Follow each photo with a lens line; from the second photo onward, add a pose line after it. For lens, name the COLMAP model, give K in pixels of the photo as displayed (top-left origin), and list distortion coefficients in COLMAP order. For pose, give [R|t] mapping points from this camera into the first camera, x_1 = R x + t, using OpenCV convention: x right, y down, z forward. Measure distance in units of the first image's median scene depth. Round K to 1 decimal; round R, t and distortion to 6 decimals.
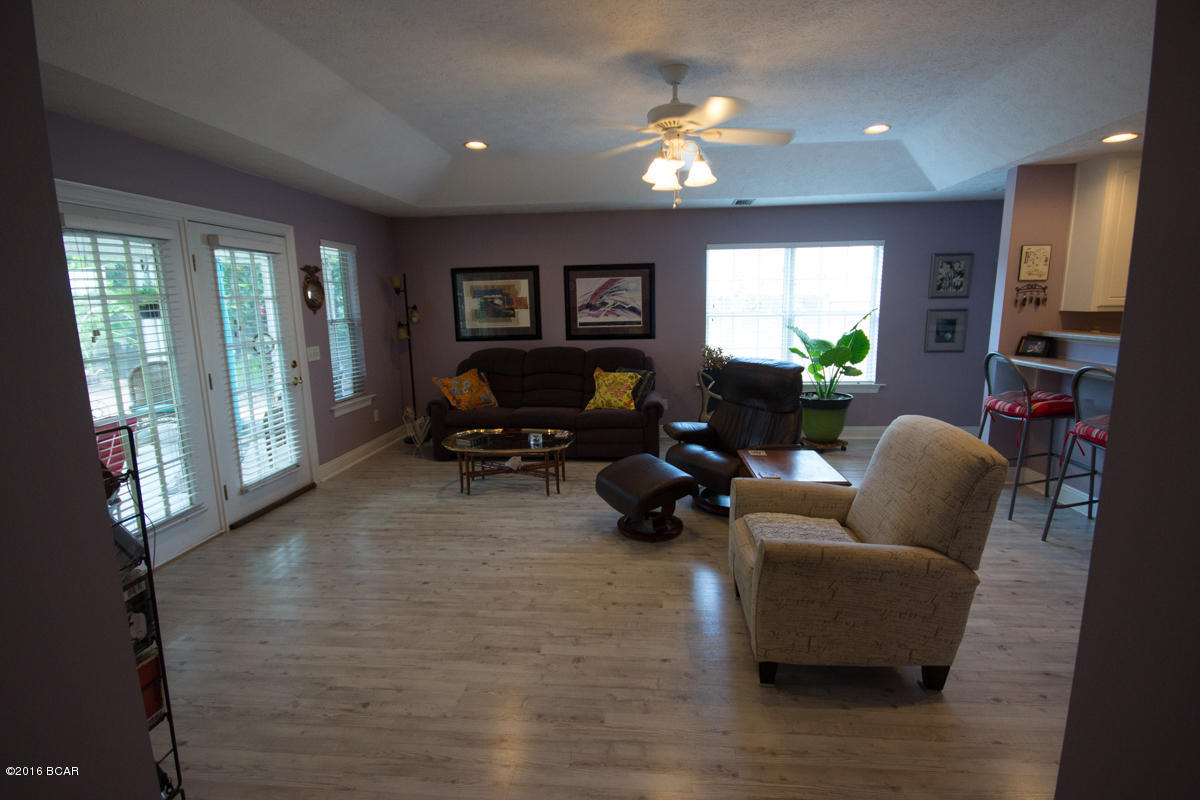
lens RADIAL K [[555.4, 0, 605.2], [0, 555.4, 395.6], [0, 0, 1]] dist [-0.006394, 0.001105]
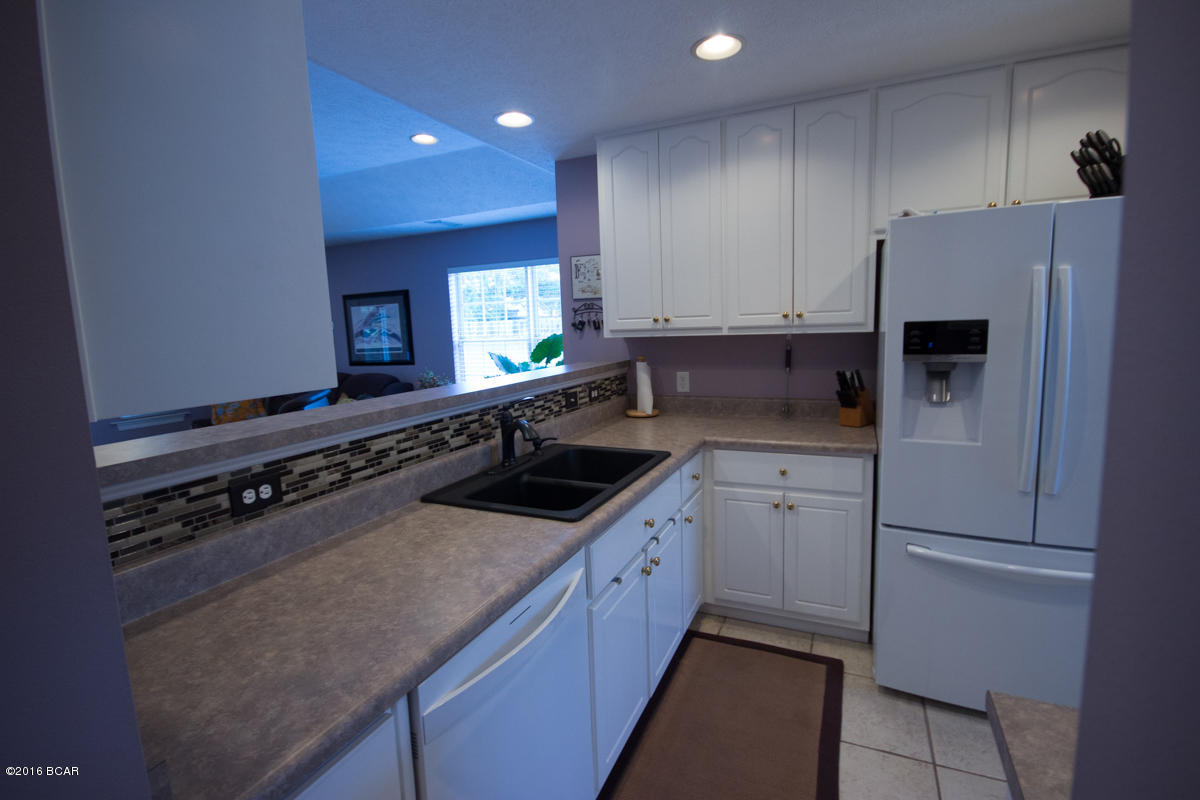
lens RADIAL K [[555.4, 0, 605.2], [0, 555.4, 395.6], [0, 0, 1]] dist [-0.006394, 0.001105]
pose [[0.945778, 0.021592, -0.324094, 0.829244], [-0.031101, 0.999224, -0.024186, -0.037781], [0.323320, 0.032954, 0.945716, 0.192816]]
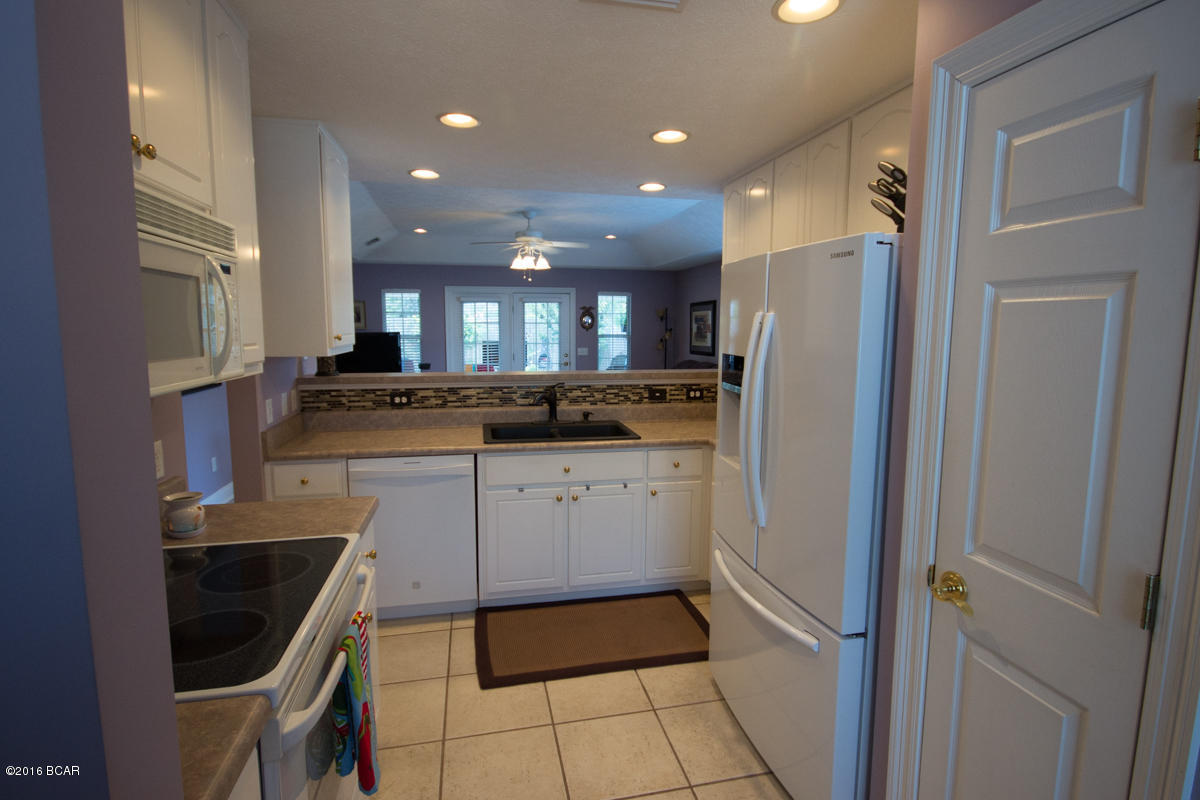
lens RADIAL K [[591.0, 0, 604.7], [0, 591.0, 395.3], [0, 0, 1]] dist [-0.009611, 0.000432]
pose [[0.306689, 0.128709, -0.943067, 1.285563], [-0.167422, 0.982661, 0.079667, -0.089859], [0.936969, 0.133457, 0.322920, 0.372201]]
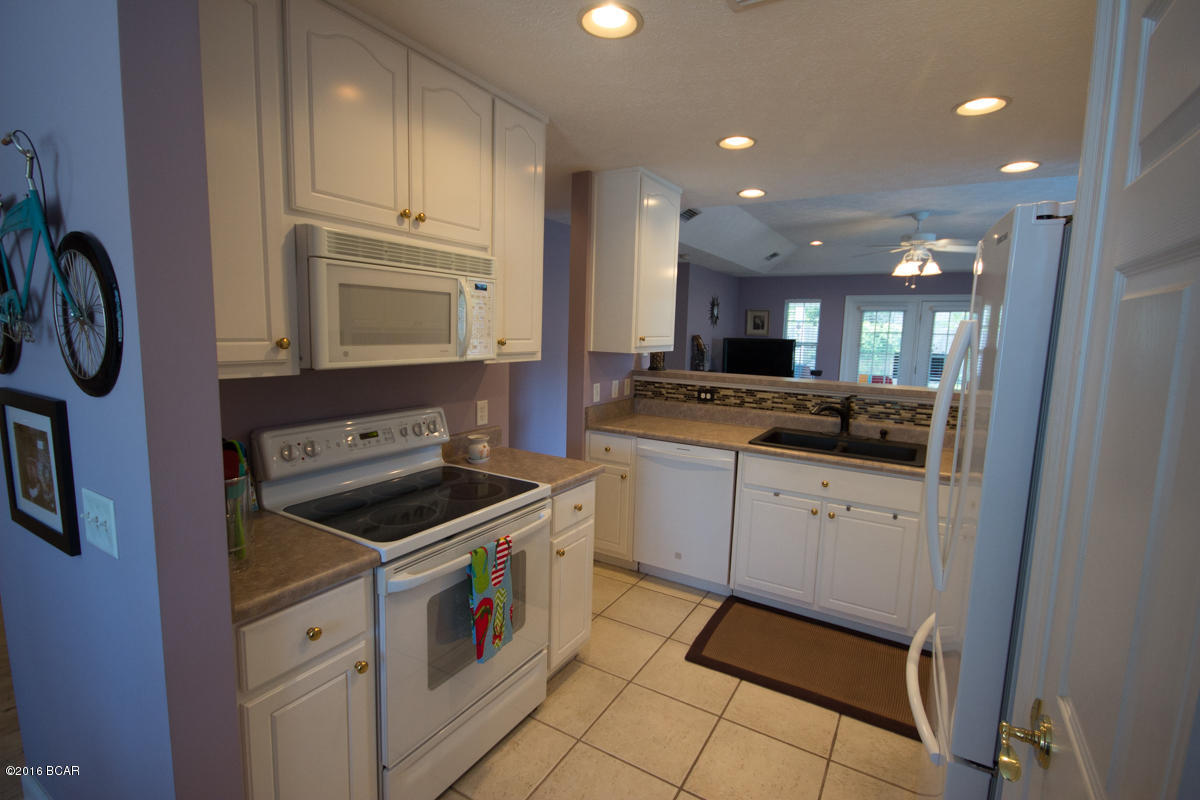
lens RADIAL K [[555.4, 0, 605.2], [0, 555.4, 395.6], [0, 0, 1]] dist [-0.006394, 0.001105]
pose [[-0.430548, 0.114416, -0.895286, 1.283255], [-0.170582, 0.963740, 0.205198, -0.117308], [0.886302, 0.241067, -0.395419, 0.534818]]
